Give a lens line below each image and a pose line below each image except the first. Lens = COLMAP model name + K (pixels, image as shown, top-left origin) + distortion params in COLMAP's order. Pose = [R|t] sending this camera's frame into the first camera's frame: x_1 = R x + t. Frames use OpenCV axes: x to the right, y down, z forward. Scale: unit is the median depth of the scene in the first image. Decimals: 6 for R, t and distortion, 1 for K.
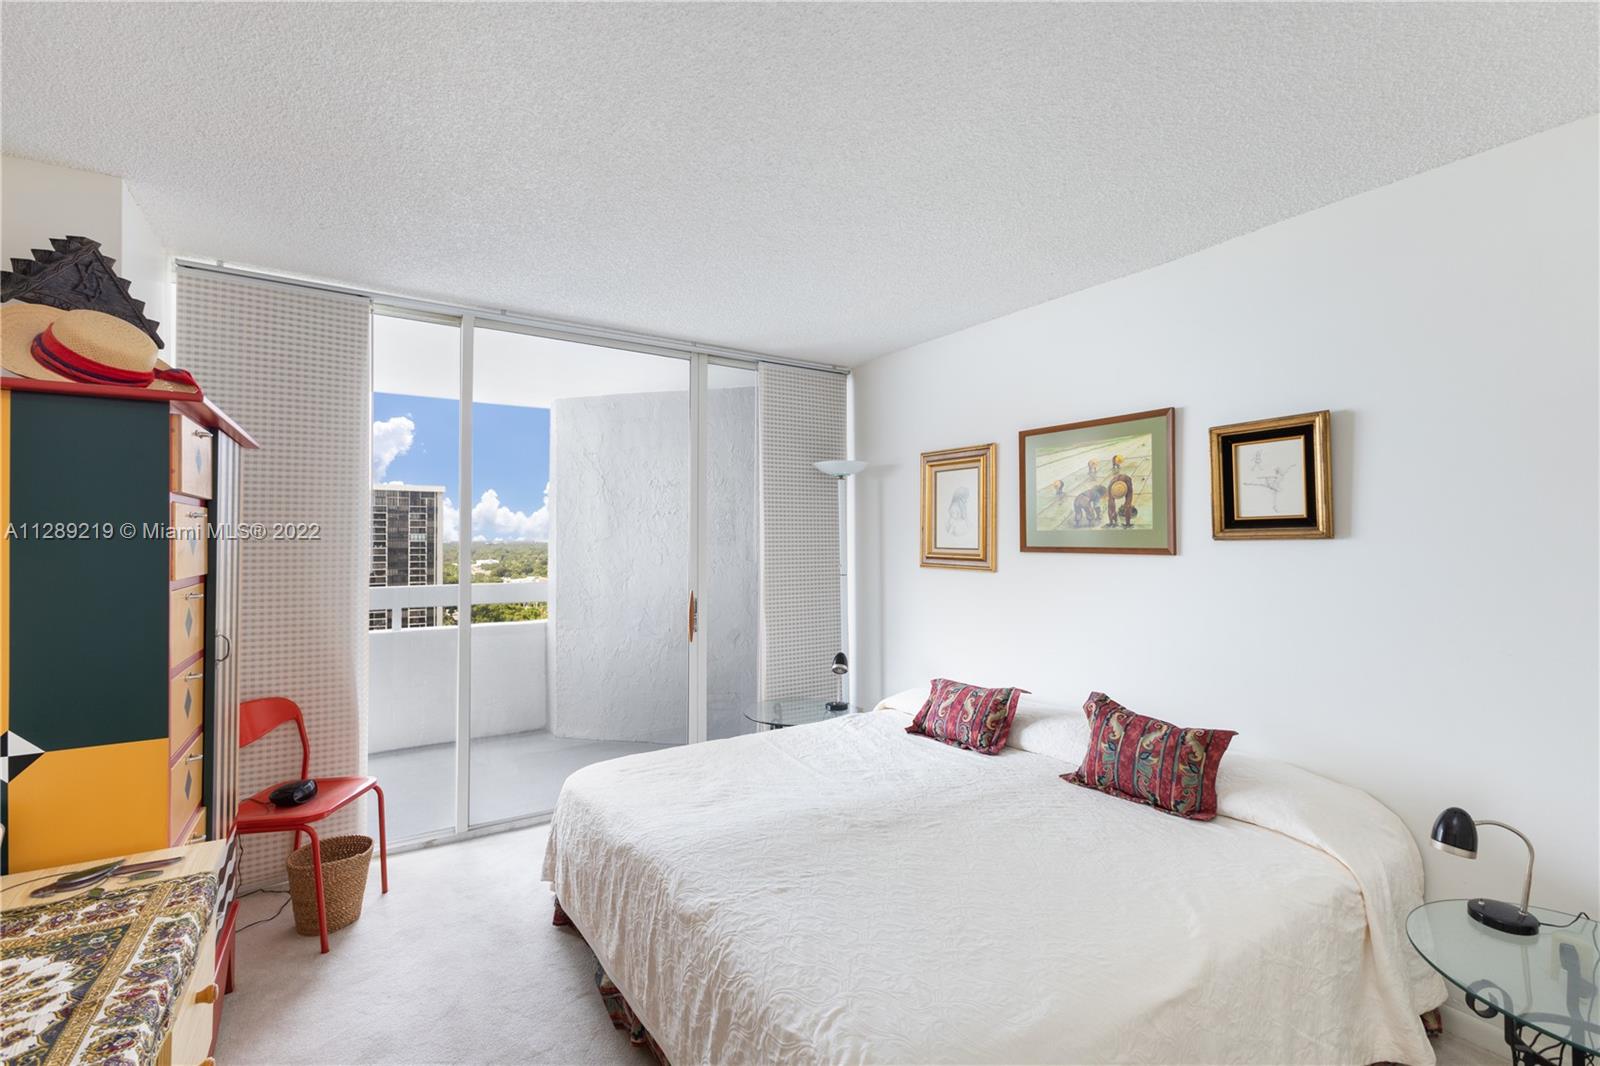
lens RADIAL K [[730.3, 0, 801.9], [0, 730.3, 537.6], [0, 0, 1]] dist [0.016583, -0.000888]
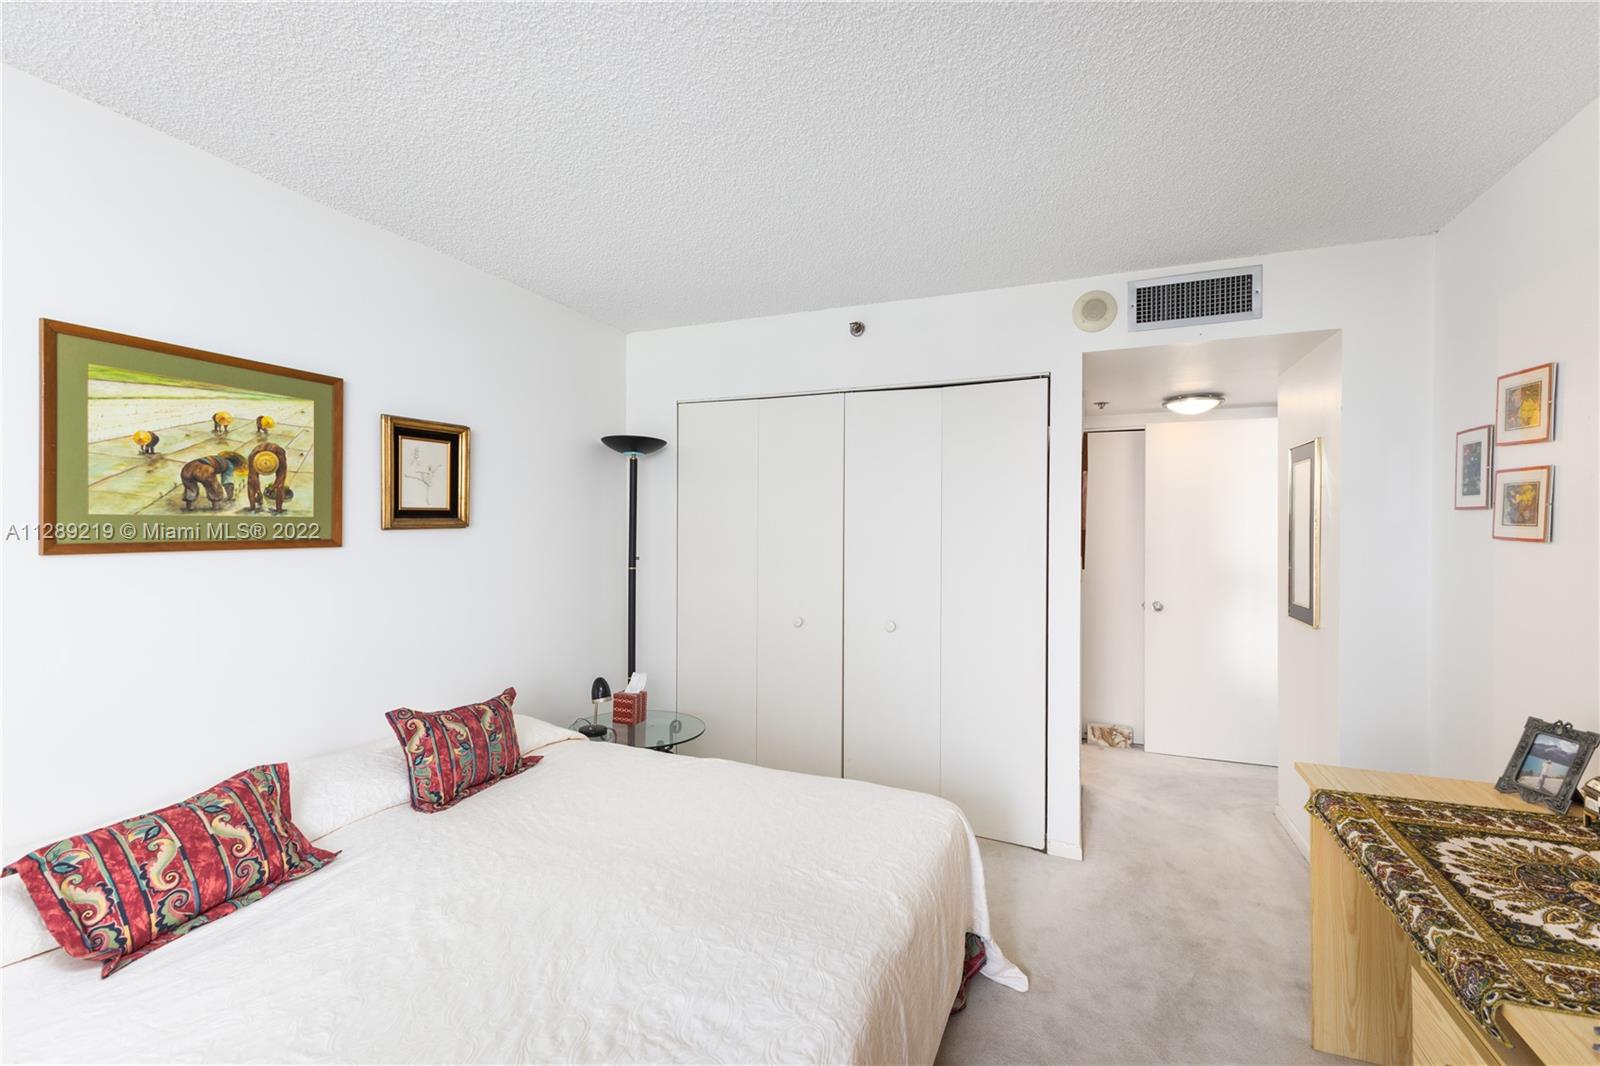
lens RADIAL K [[730.3, 0, 801.9], [0, 730.3, 537.6], [0, 0, 1]] dist [0.016583, -0.000888]
pose [[-0.606768, -0.013058, 0.794771, -0.505086], [-0.001789, 0.999885, 0.015062, -0.001439], [-0.794877, 0.007718, -0.606722, 1.041922]]
